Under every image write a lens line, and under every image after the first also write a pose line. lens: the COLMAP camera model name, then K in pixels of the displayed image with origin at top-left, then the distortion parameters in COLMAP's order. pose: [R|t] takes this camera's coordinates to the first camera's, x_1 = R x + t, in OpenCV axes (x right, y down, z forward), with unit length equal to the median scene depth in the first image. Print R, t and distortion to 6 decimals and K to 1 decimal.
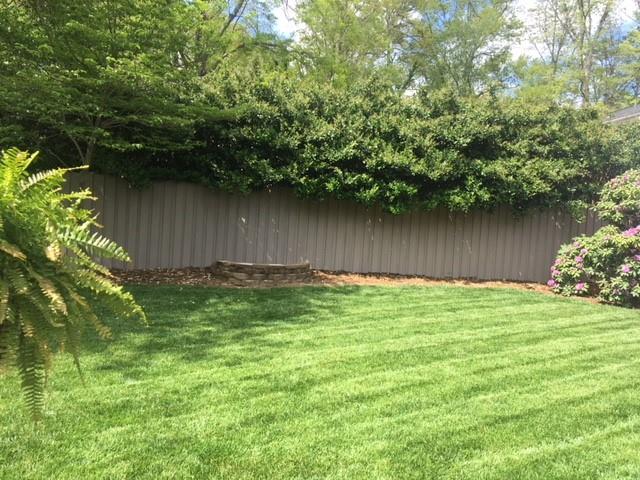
lens RADIAL K [[538.6, 0, 320.0], [0, 538.6, 240.0], [0, 0, 1]] dist [0.082490, -0.108577]
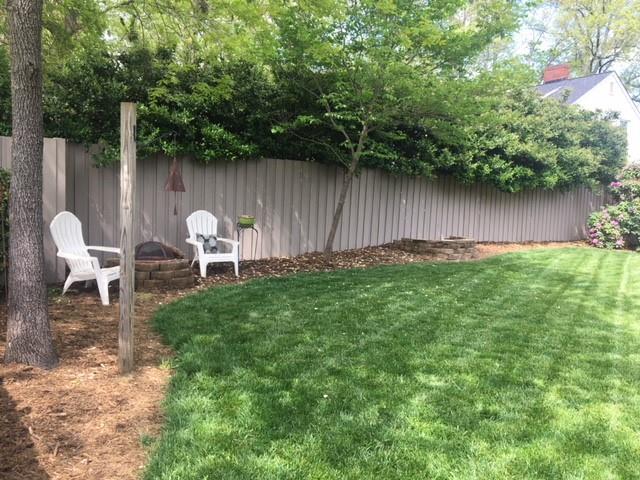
lens RADIAL K [[538.6, 0, 320.0], [0, 538.6, 240.0], [0, 0, 1]] dist [0.082490, -0.108577]
pose [[0.901773, -0.057975, 0.428305, -0.842623], [0.028534, 0.996787, 0.074848, -0.048640], [-0.431268, -0.055275, 0.900529, 0.078078]]
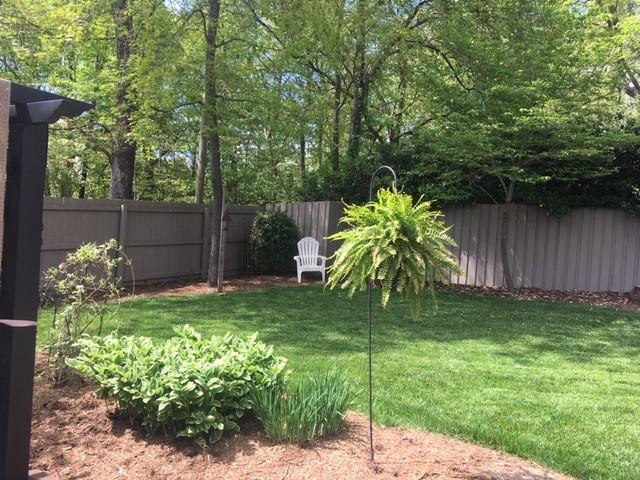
lens RADIAL K [[538.6, 0, 320.0], [0, 538.6, 240.0], [0, 0, 1]] dist [0.082490, -0.108577]
pose [[0.709273, 0.000755, -0.704934, 0.093477], [-0.039979, 0.998433, -0.039155, 0.015331], [0.703800, 0.055954, 0.708191, -0.102140]]
